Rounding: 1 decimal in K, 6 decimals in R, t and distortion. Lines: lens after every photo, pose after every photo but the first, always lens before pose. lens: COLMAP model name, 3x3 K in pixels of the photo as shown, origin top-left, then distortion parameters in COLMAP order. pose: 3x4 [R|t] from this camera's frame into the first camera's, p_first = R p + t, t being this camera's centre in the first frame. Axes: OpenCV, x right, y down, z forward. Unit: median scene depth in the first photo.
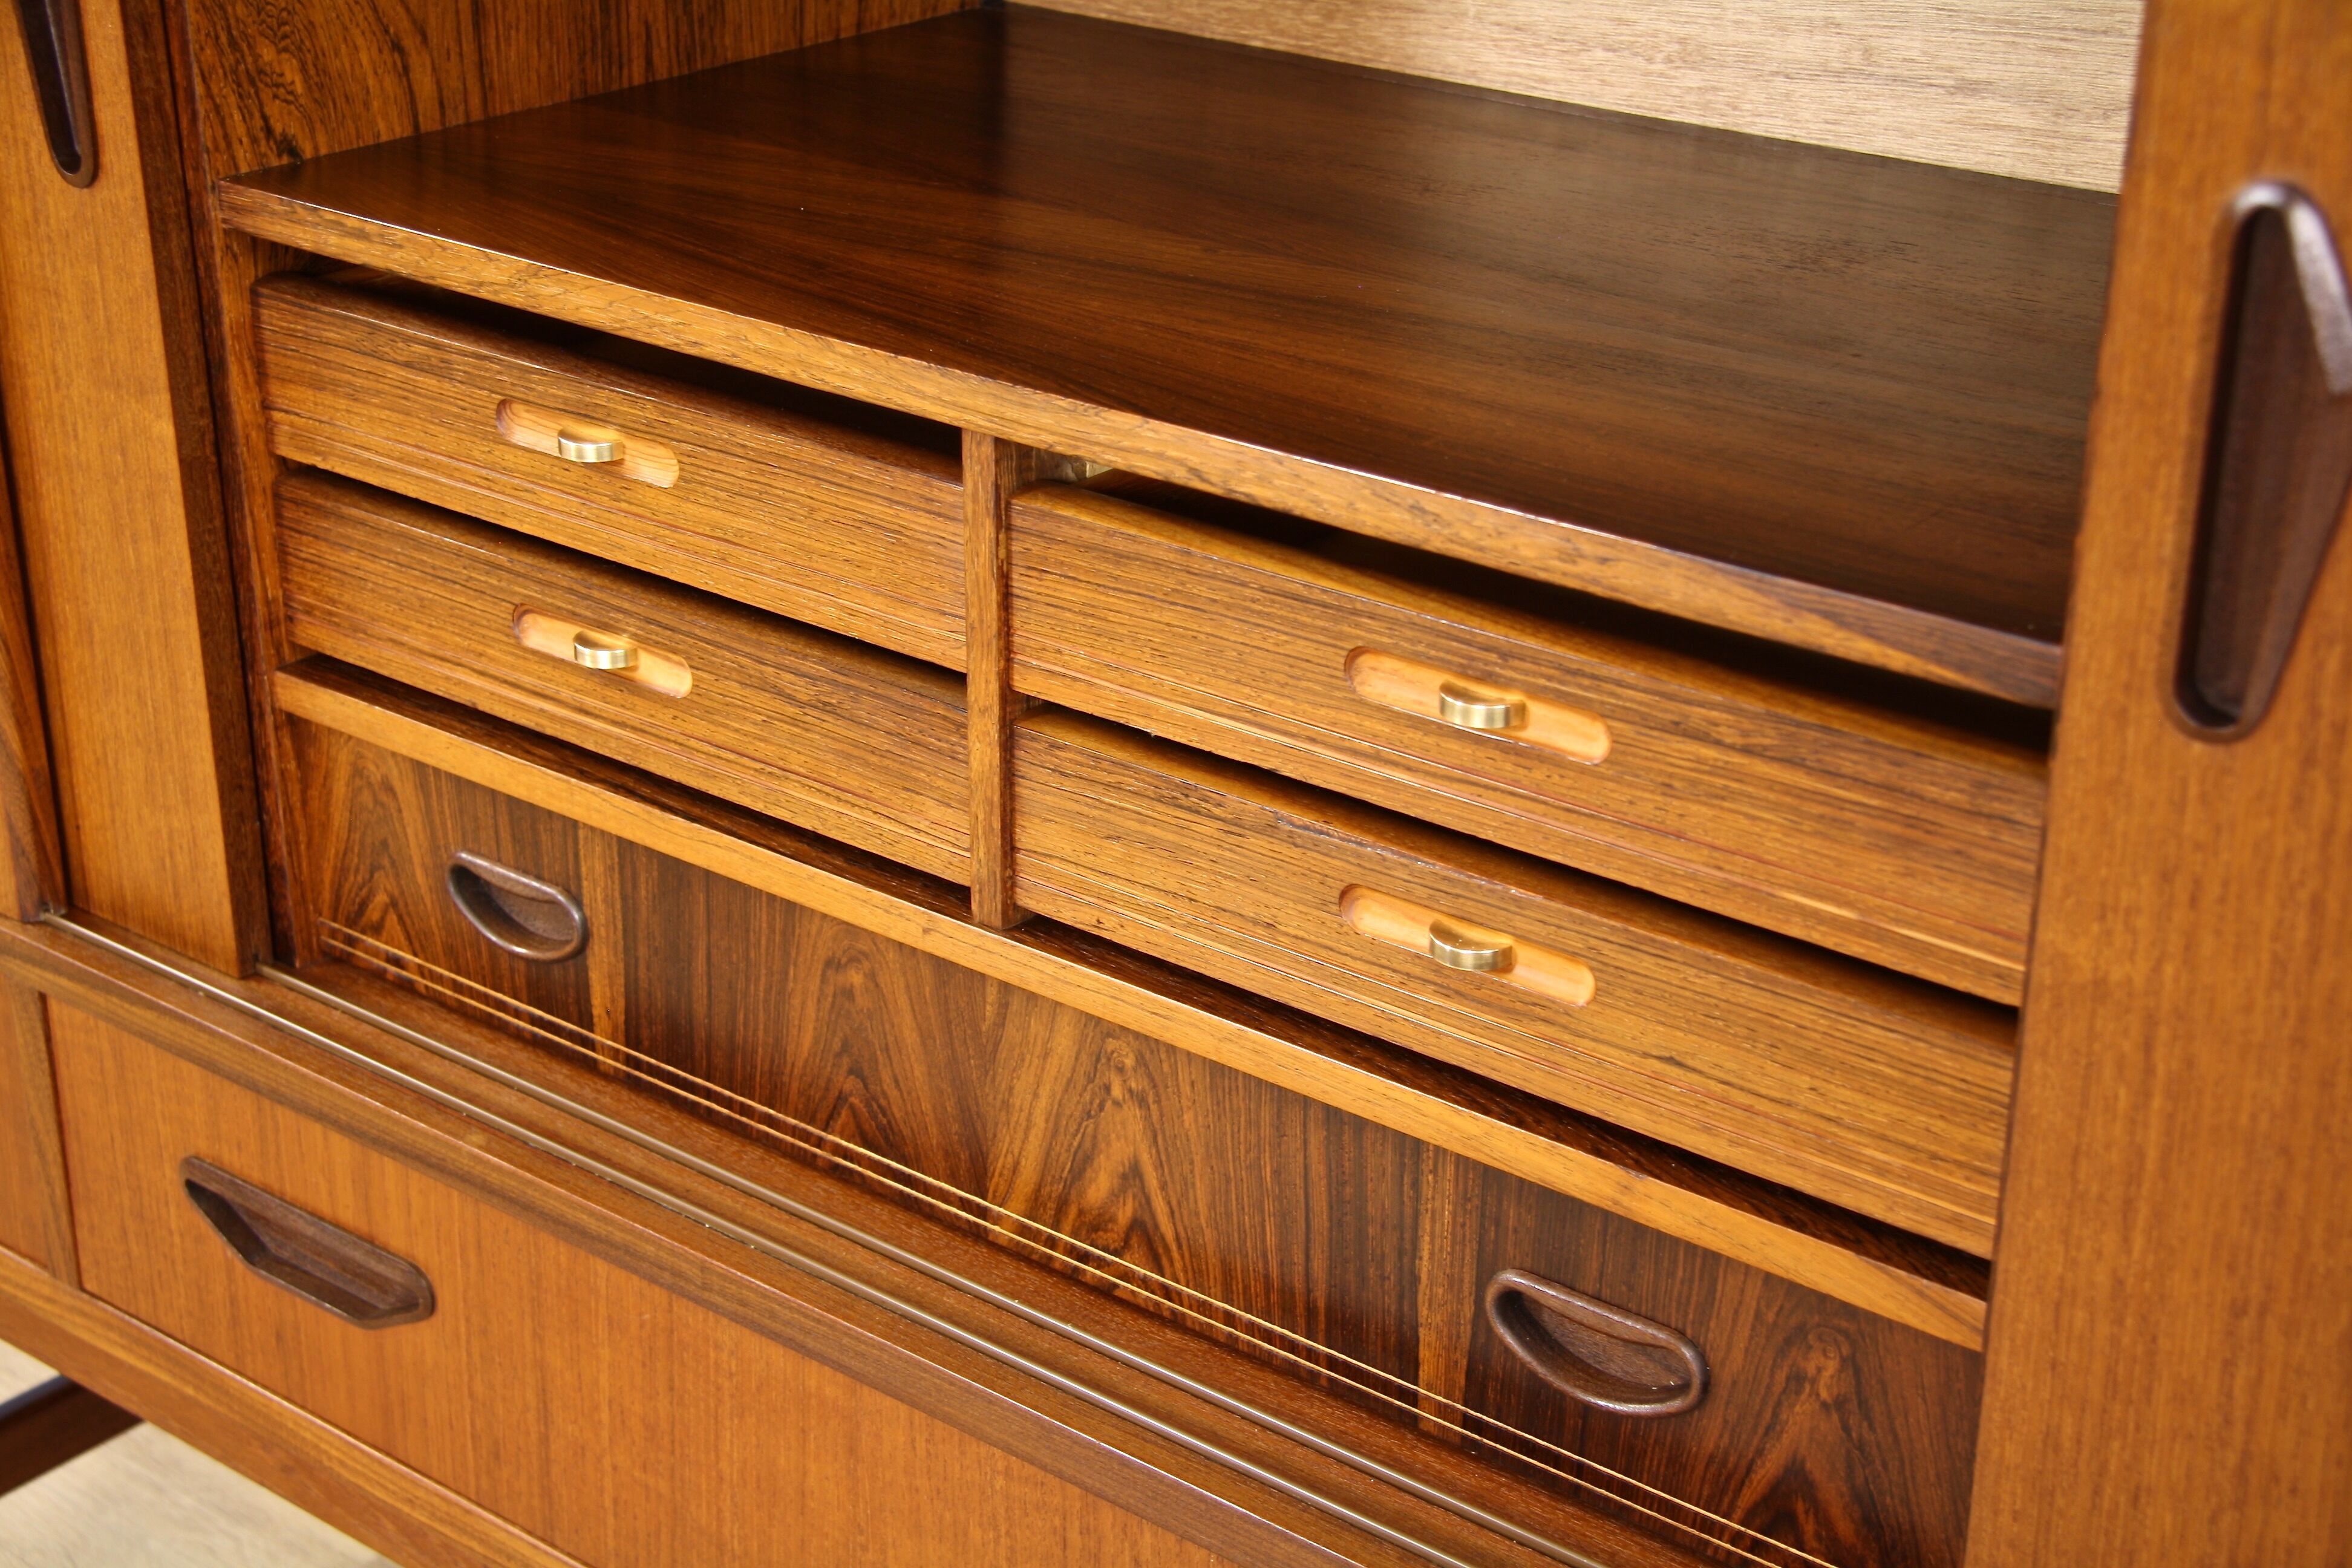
lens RADIAL K [[3483.8, 0, 1172.8], [0, 3483.8, 822.3], [0, 0, 1]] dist [0.101544, 0.000000]
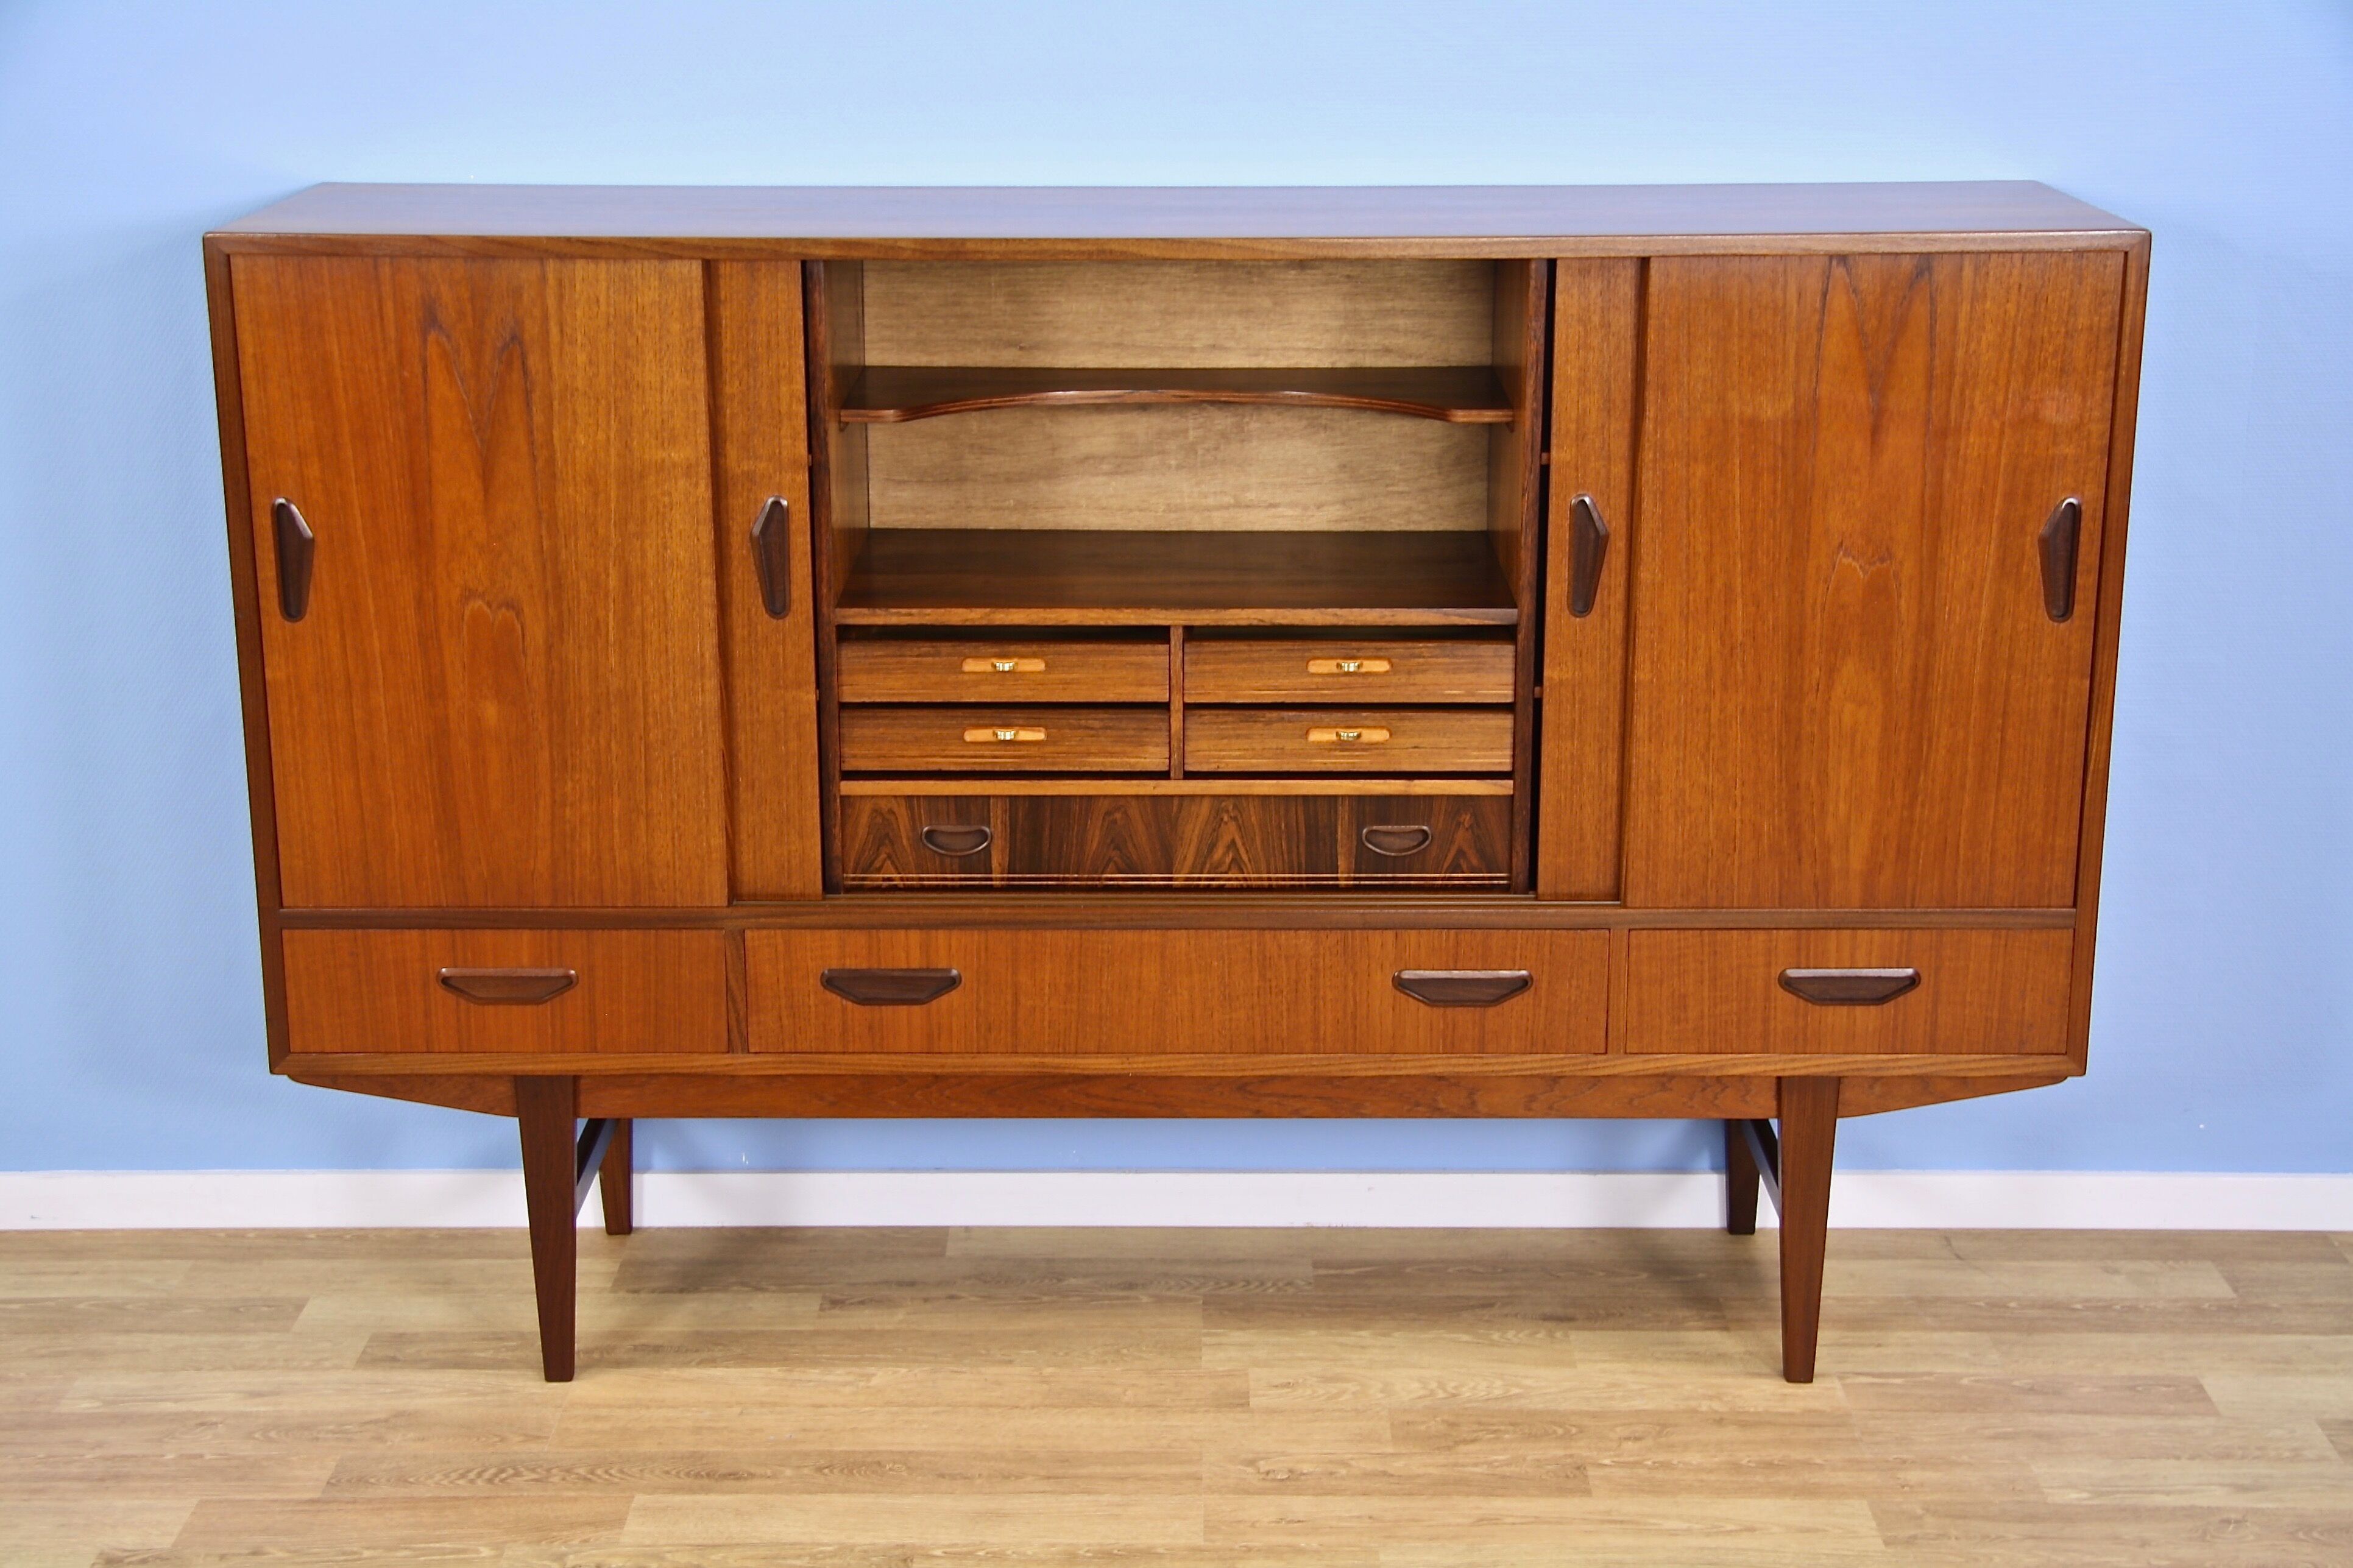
lens RADIAL K [[3881.5, 0, 1120.7], [0, 3881.5, 876.7], [0, 0, 1]] dist [0.137800, 0.000000]
pose [[0.793498, -0.189611, 0.578281, -2.257977], [0.259056, 0.965073, -0.039034, 0.250379], [-0.550682, 0.180780, 0.814903, -1.956932]]
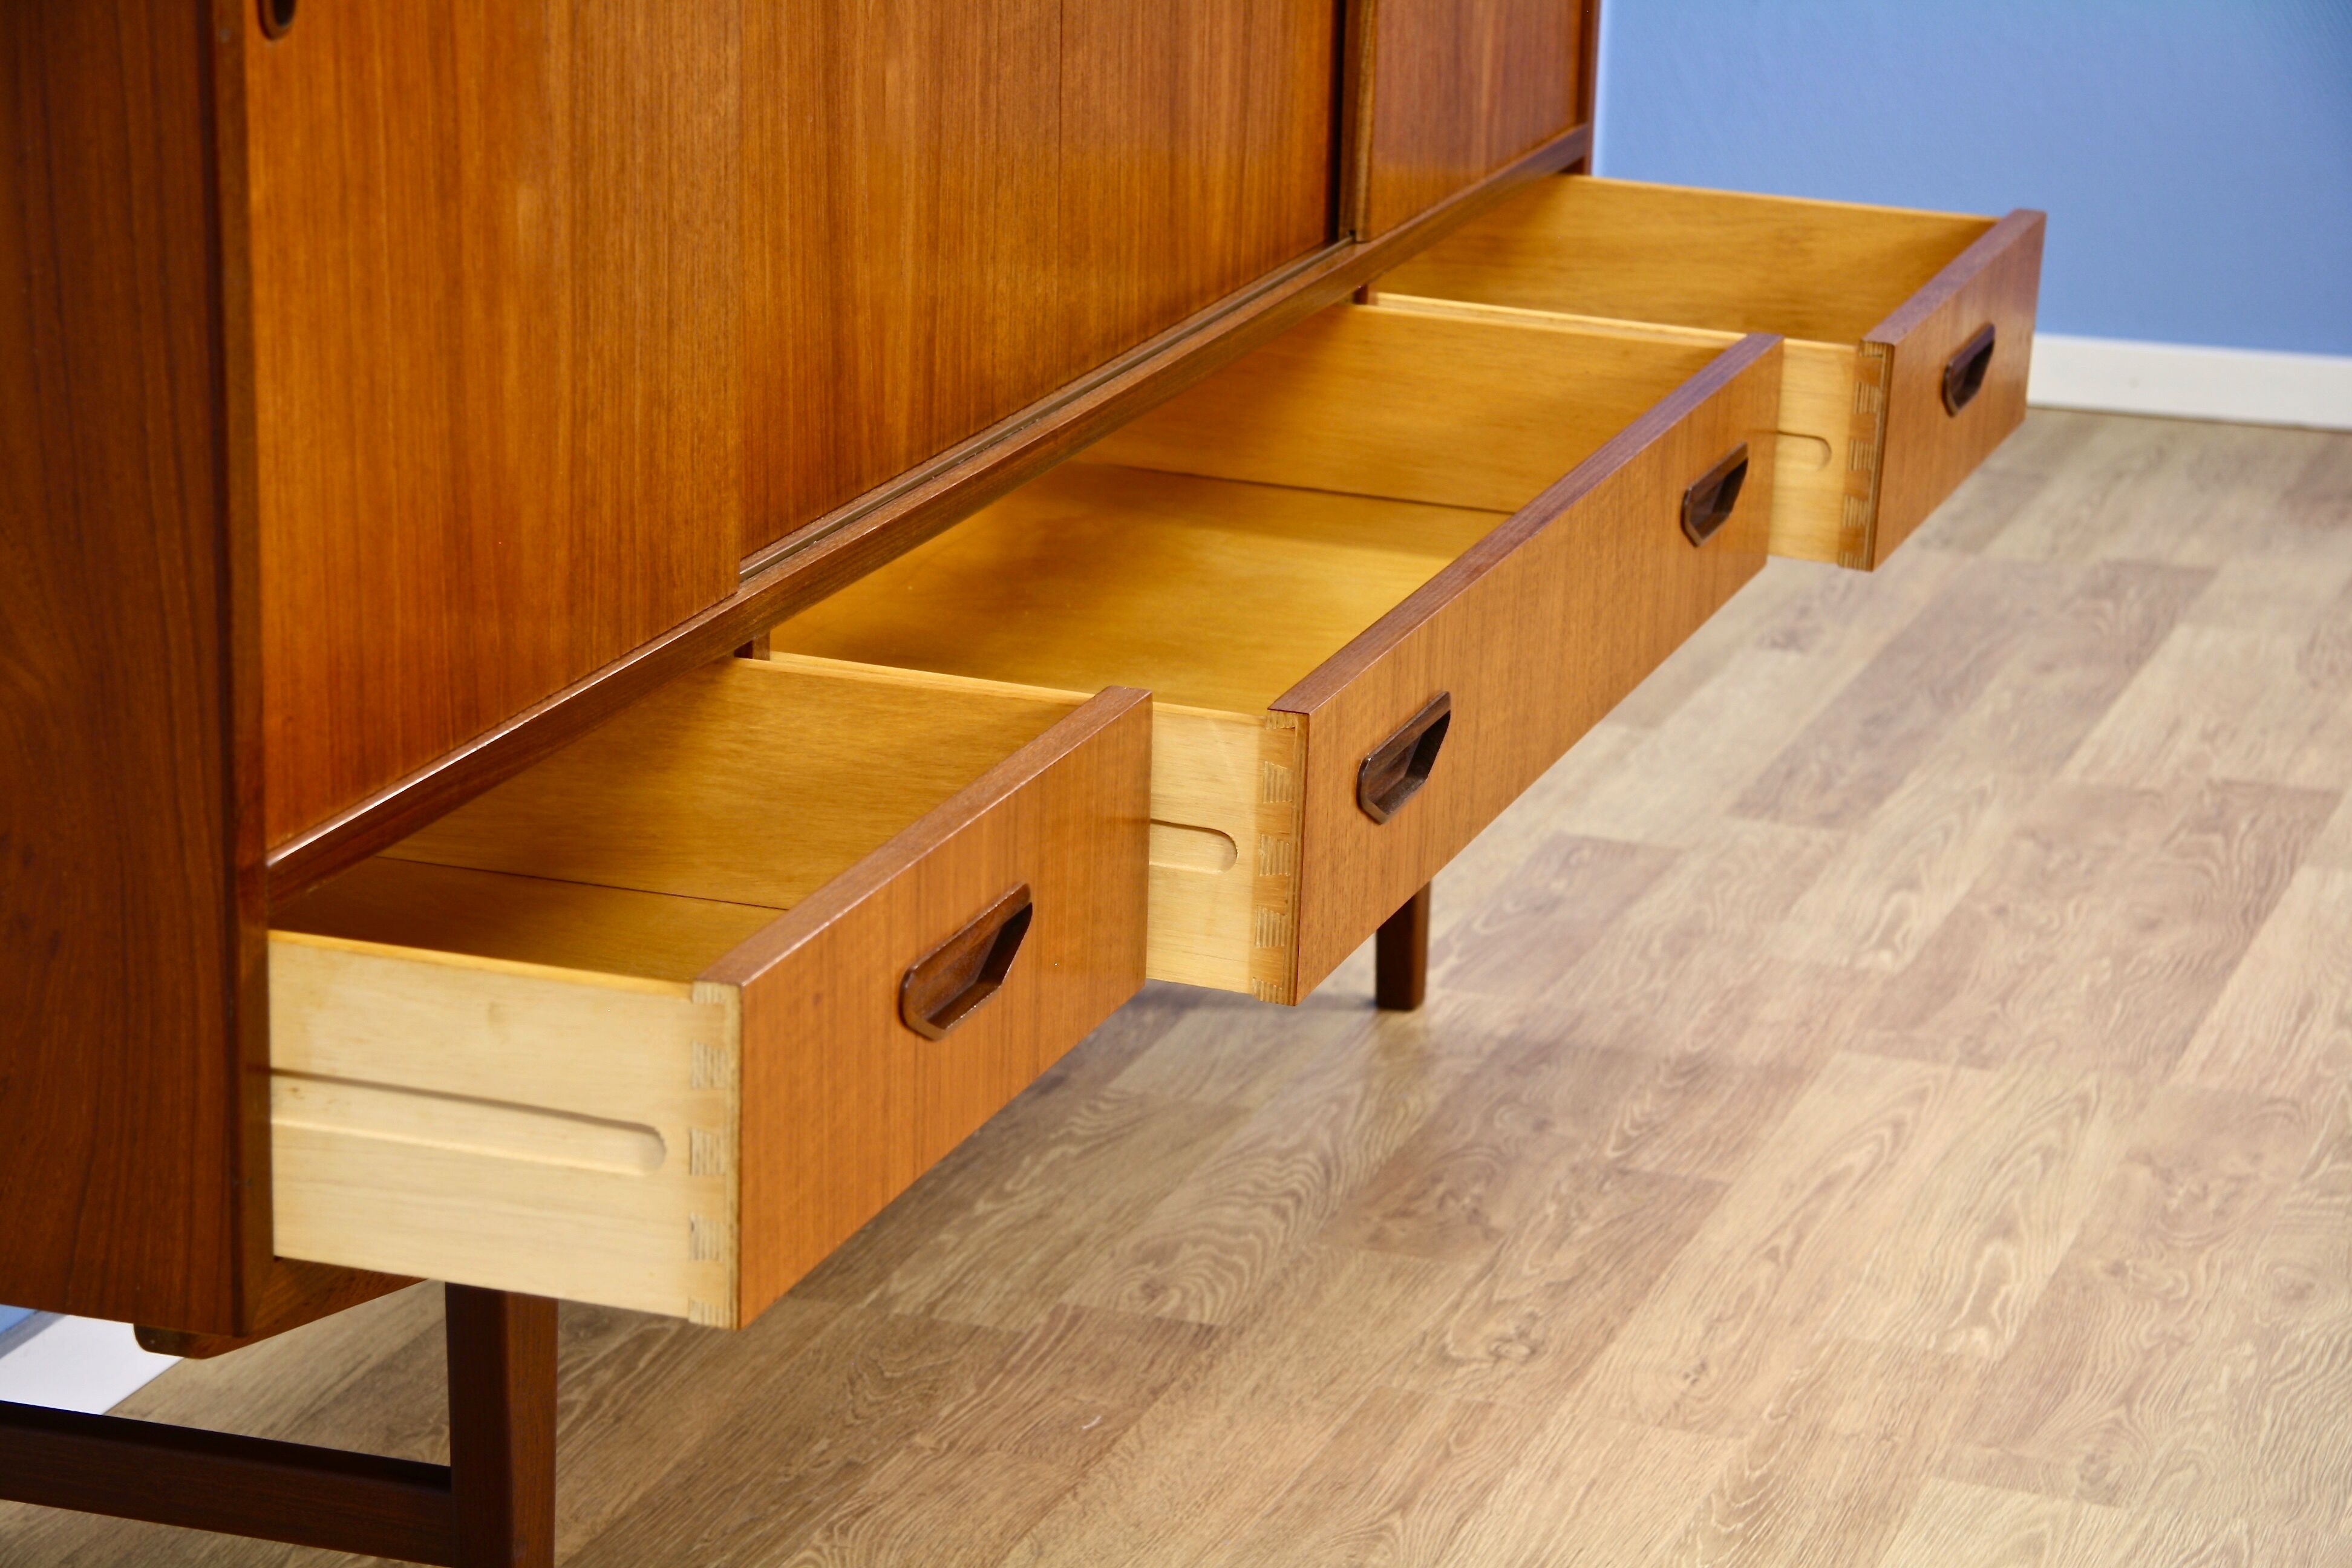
lens RADIAL K [[5905.3, 0, 1203.3], [0, 5905.3, 868.8], [0, 0, 1]] dist [0.353334, 0.000000]
pose [[-0.336378, -0.282266, 0.898430, -2.705534], [0.363940, 0.840938, 0.400464, -0.774863], [-0.868561, 0.461682, -0.180145, 1.603135]]
